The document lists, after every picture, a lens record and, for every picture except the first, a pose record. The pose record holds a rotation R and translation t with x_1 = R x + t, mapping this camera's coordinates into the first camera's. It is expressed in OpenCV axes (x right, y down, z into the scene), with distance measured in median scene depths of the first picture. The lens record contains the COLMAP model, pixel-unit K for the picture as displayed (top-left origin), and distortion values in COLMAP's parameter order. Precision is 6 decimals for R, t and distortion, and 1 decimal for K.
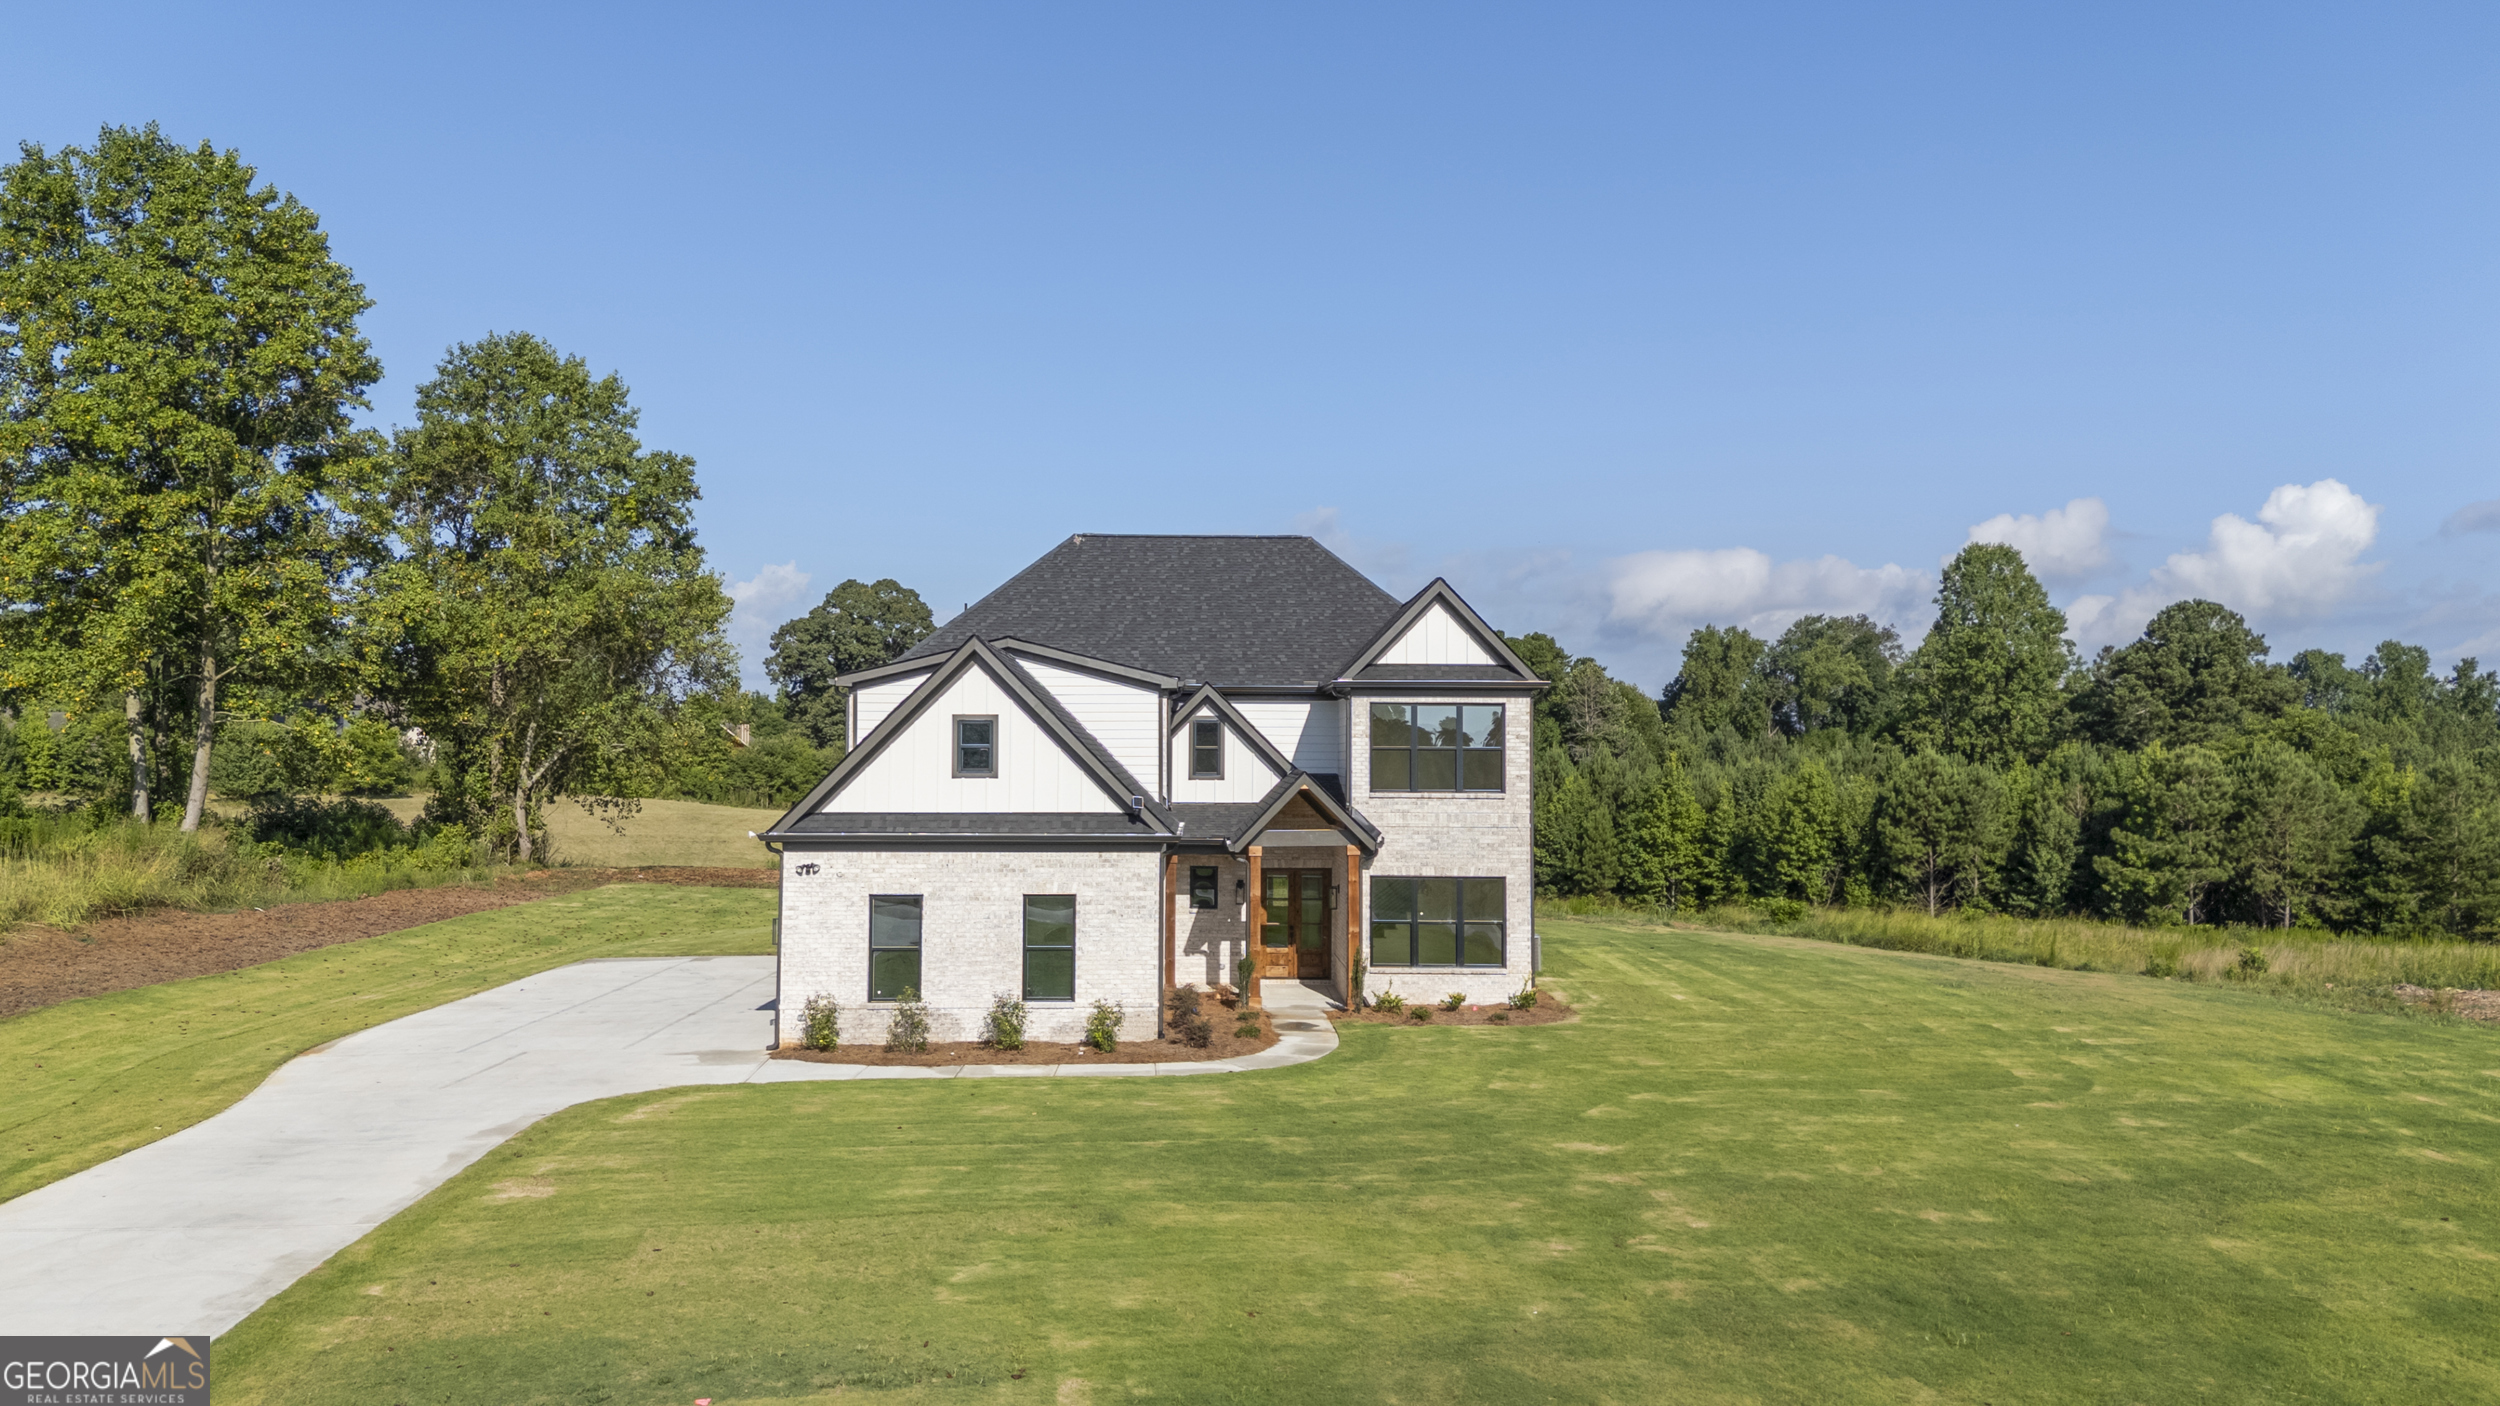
lens RADIAL K [[1834.5, 0, 1257.4], [0, 1834.5, 669.2], [0, 0, 1]] dist [0.068200, -0.067205]
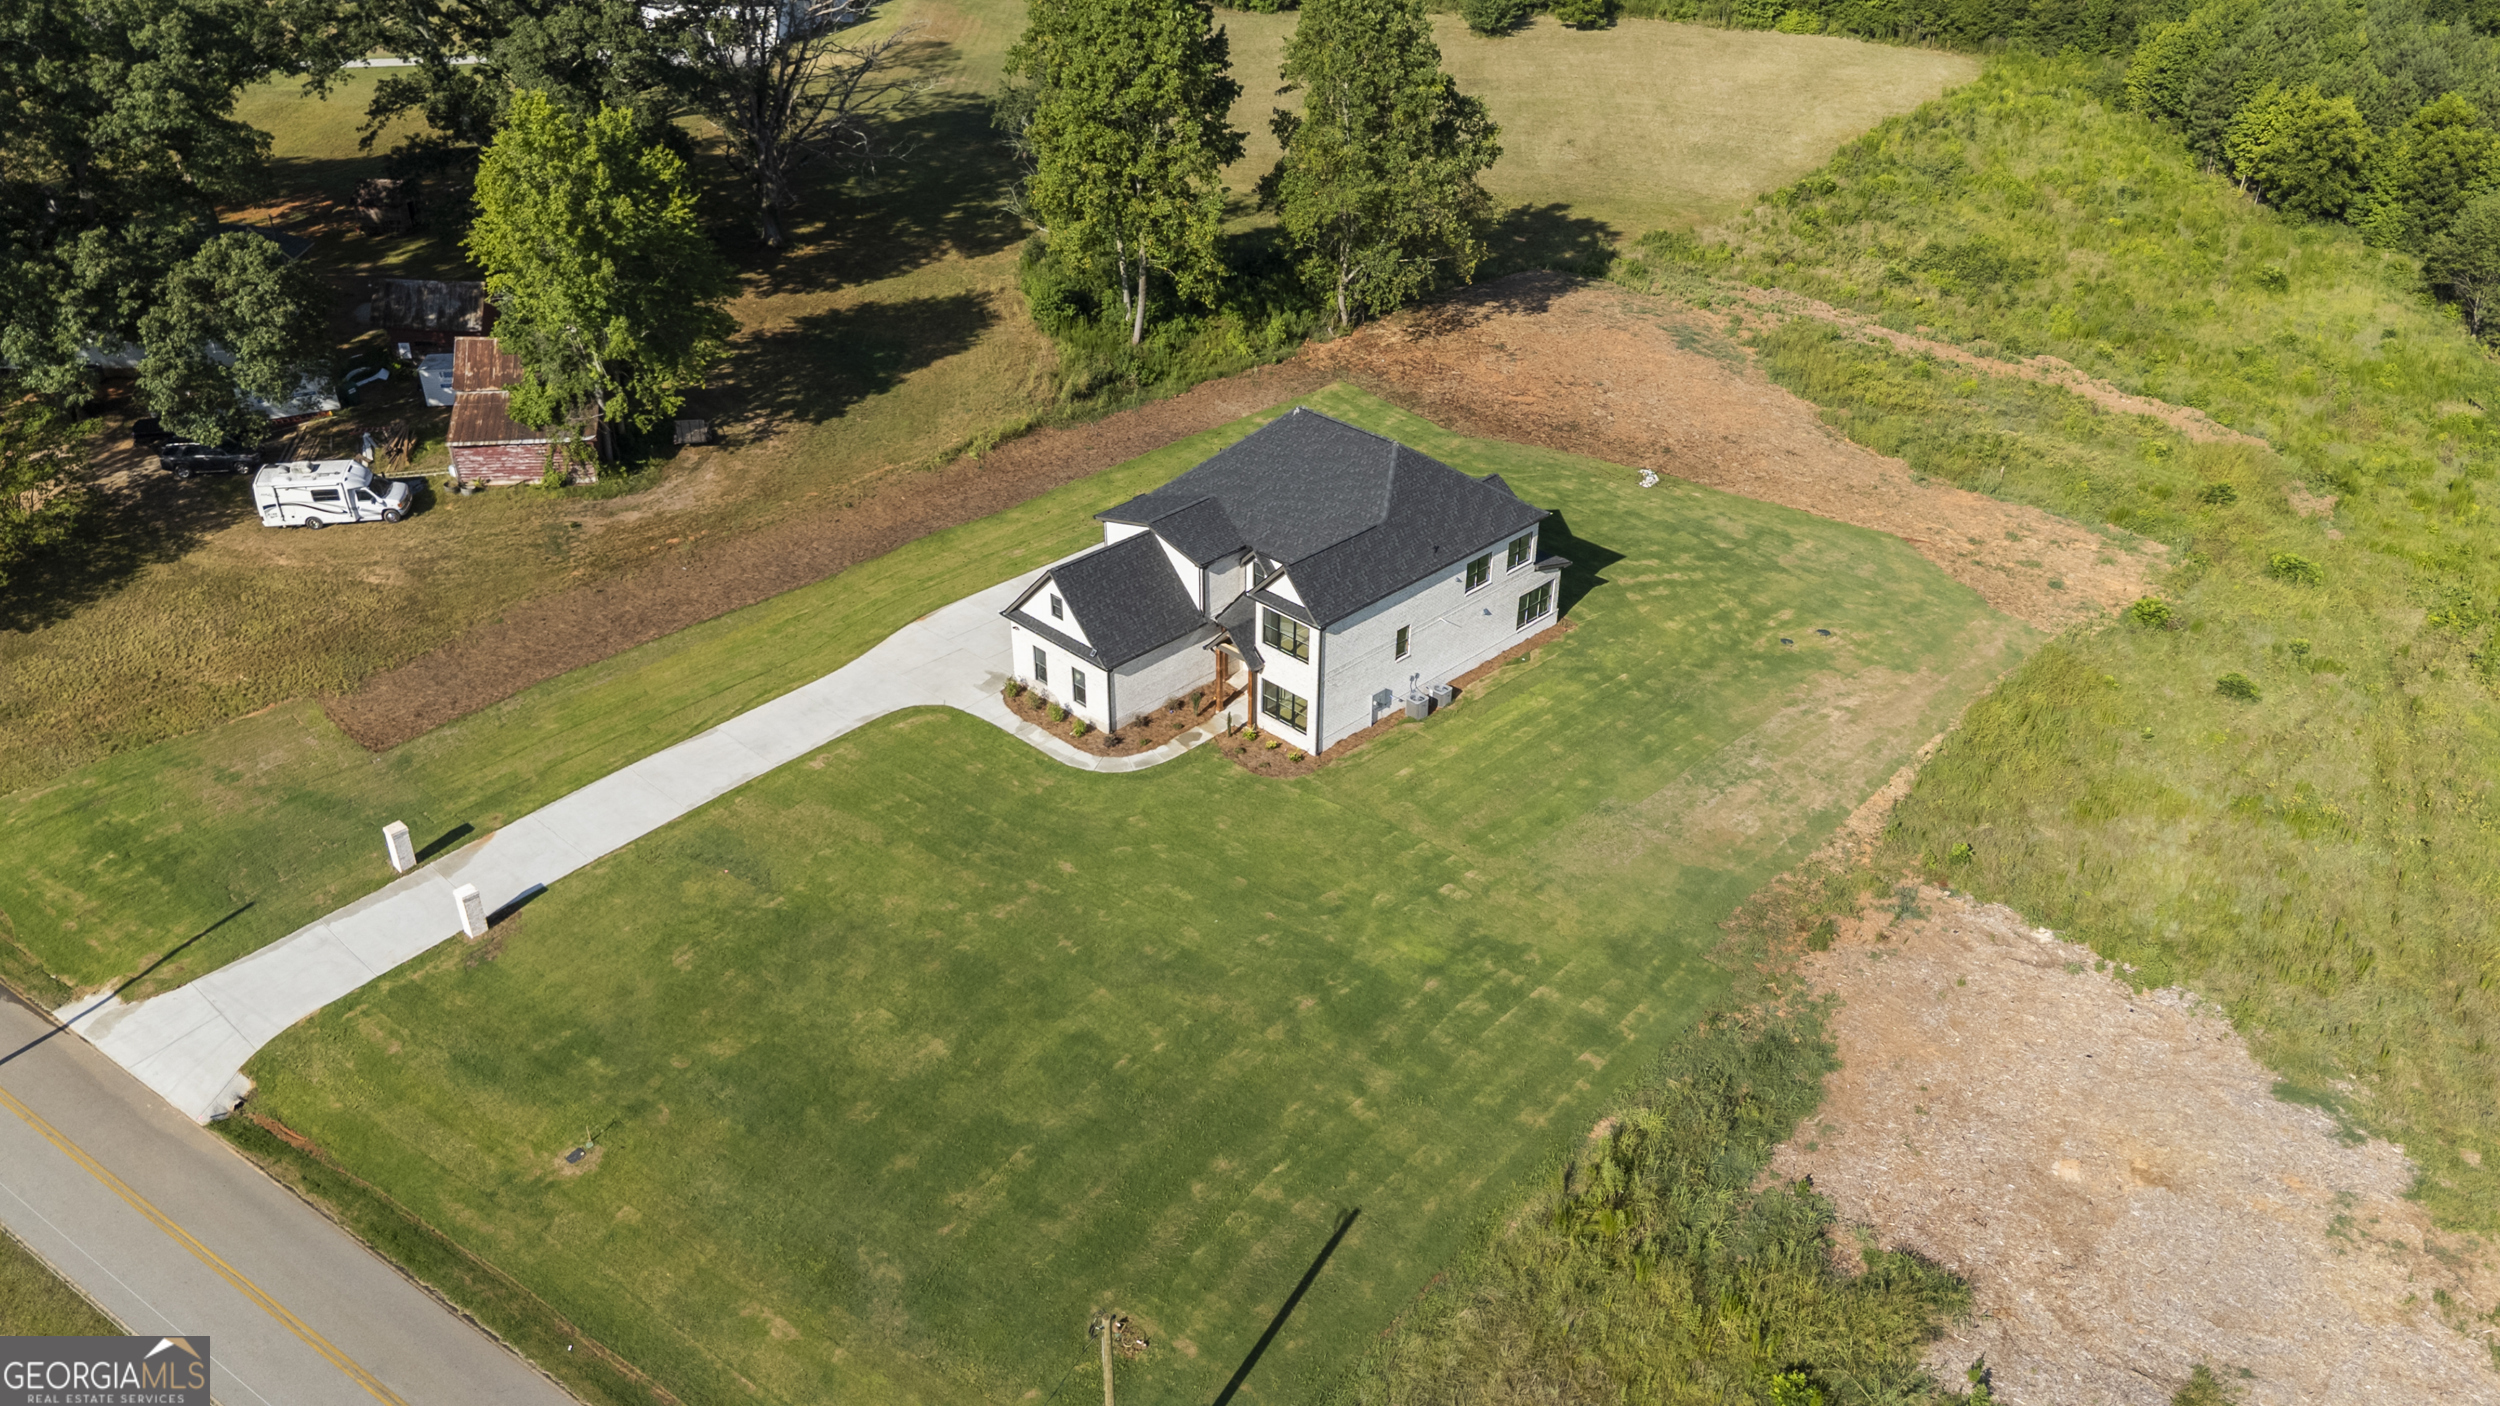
lens RADIAL K [[1834.5, 0, 1257.4], [0, 1834.5, 669.2], [0, 0, 1]] dist [0.068200, -0.067205]
pose [[0.694257, 0.364651, -0.620513, 1.046974], [0.024350, 0.849757, 0.526612, -0.773861], [0.719315, -0.380713, 0.581071, -0.183697]]
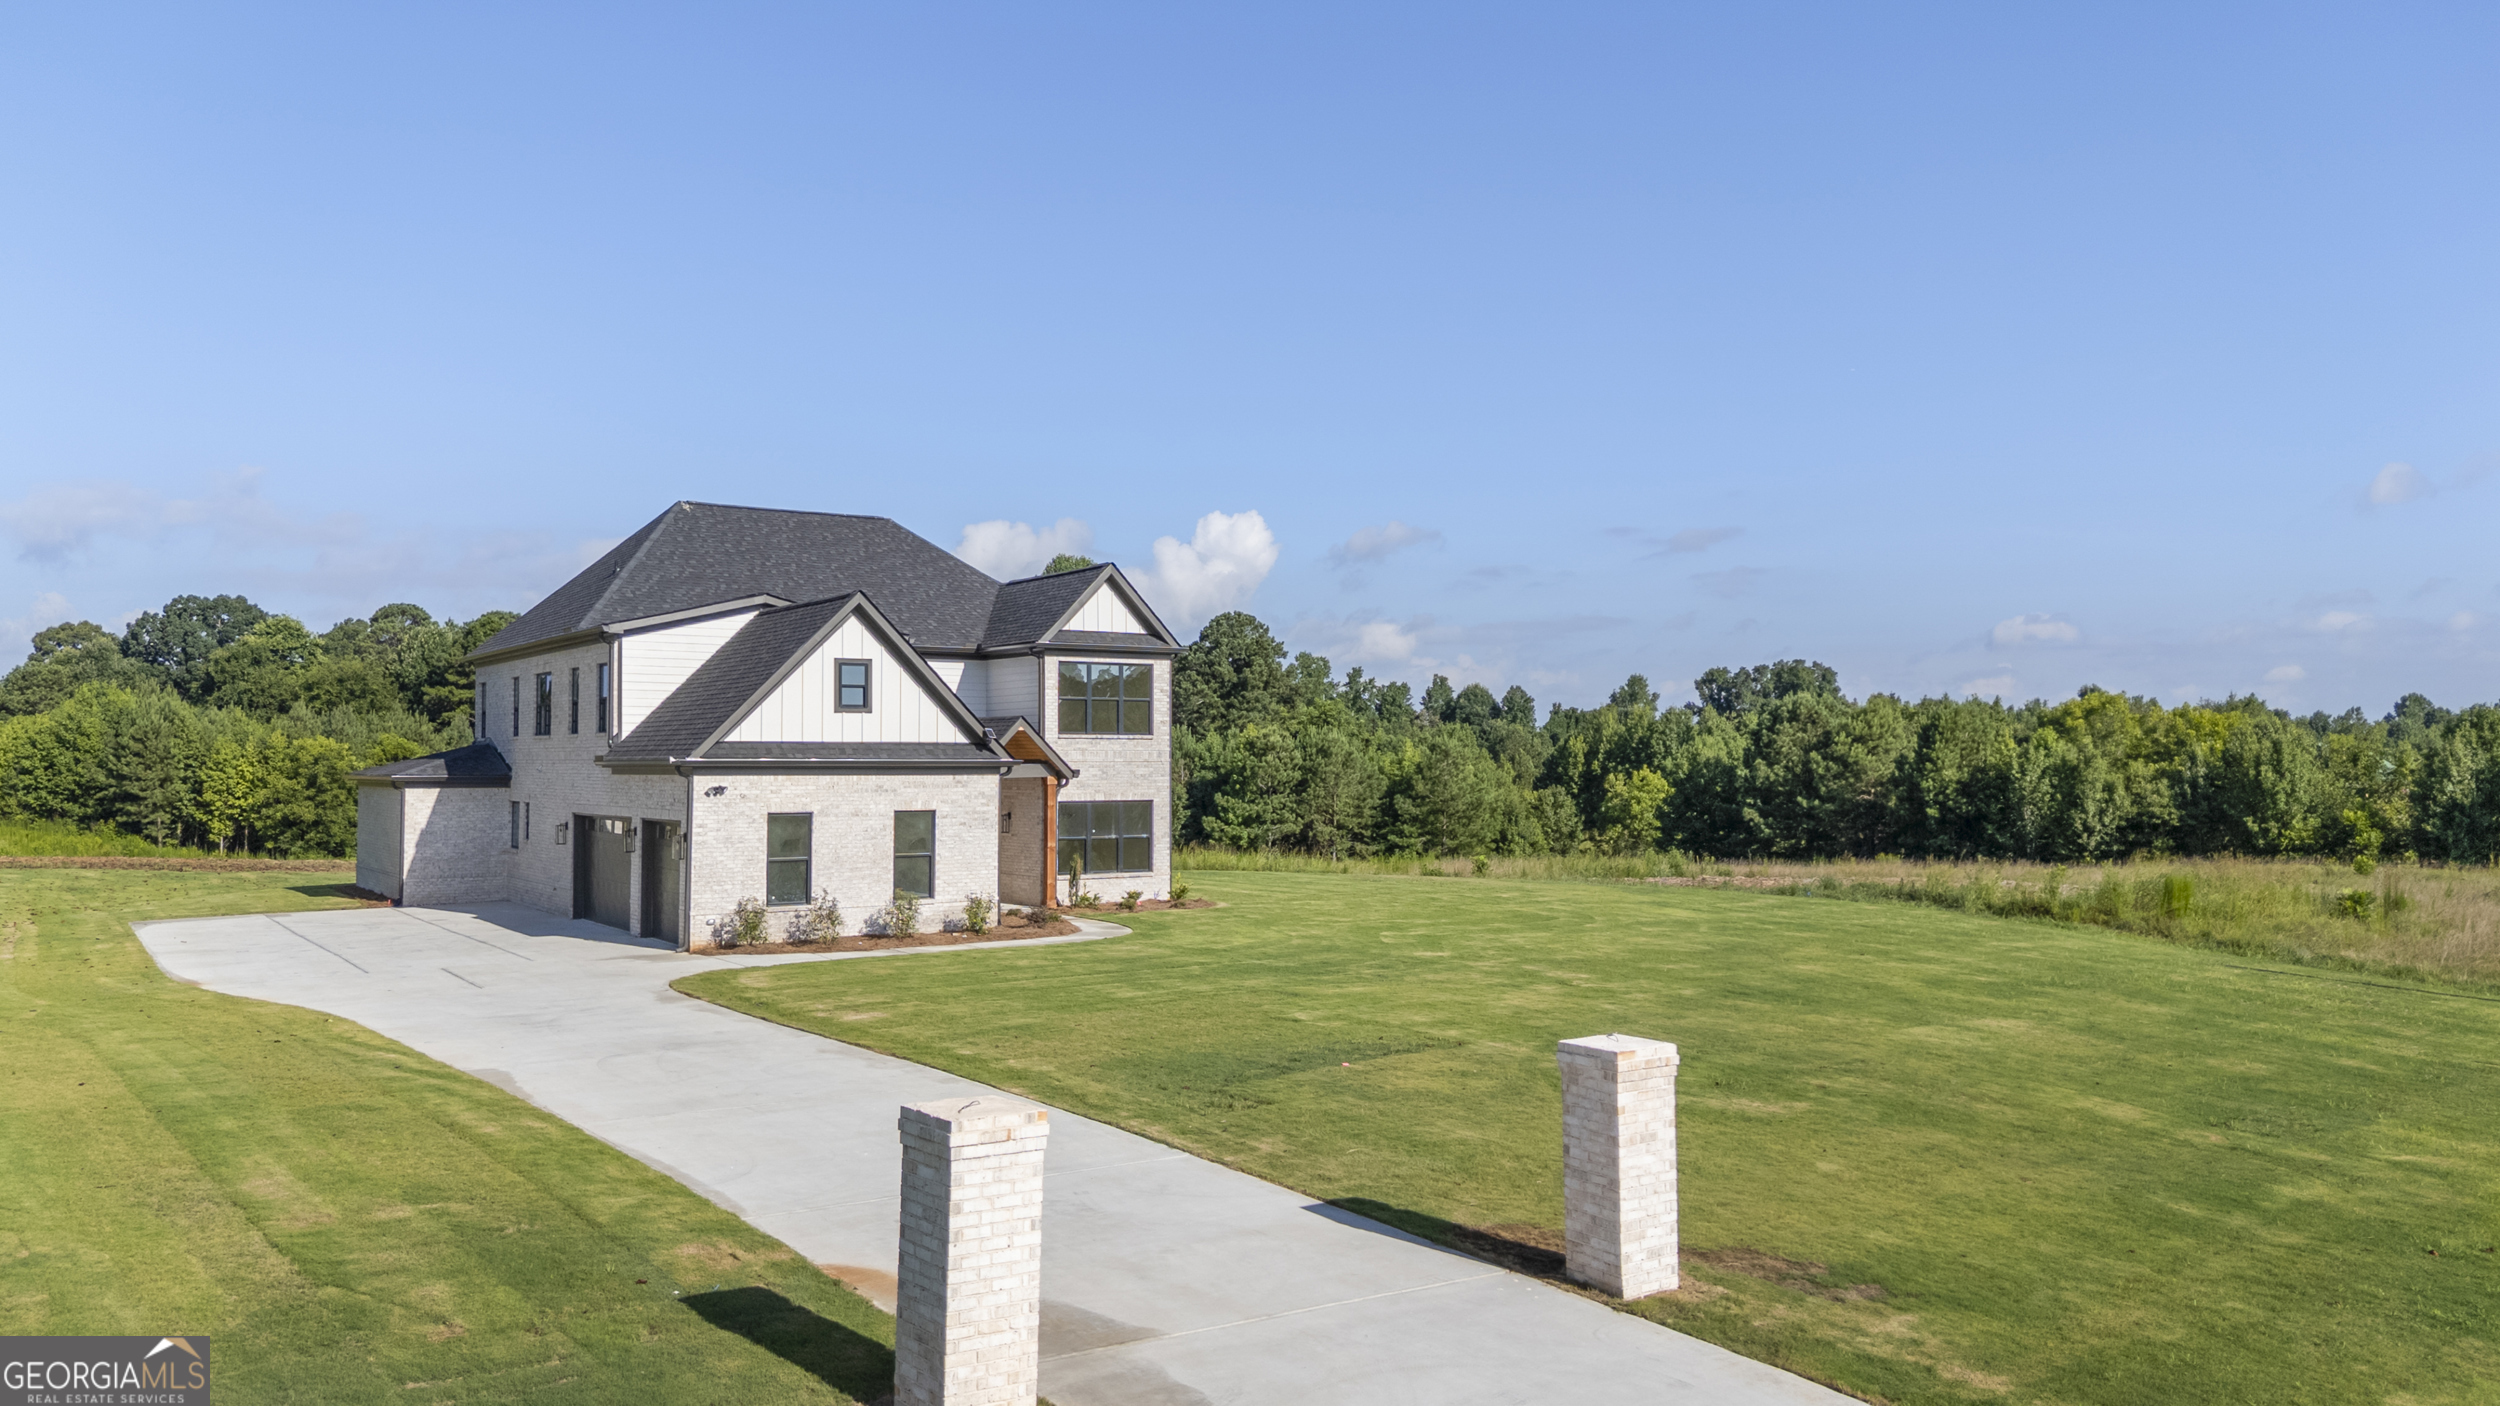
lens RADIAL K [[1815.5, 0, 1250.0], [0, 1815.5, 703.0], [0, 0, 1]] dist [0.078881, -0.066013]
pose [[0.850684, 0.011874, 0.525543, -0.357267], [-0.022182, 0.999665, 0.013320, 0.020833], [-0.525209, -0.022989, 0.850663, -0.078788]]
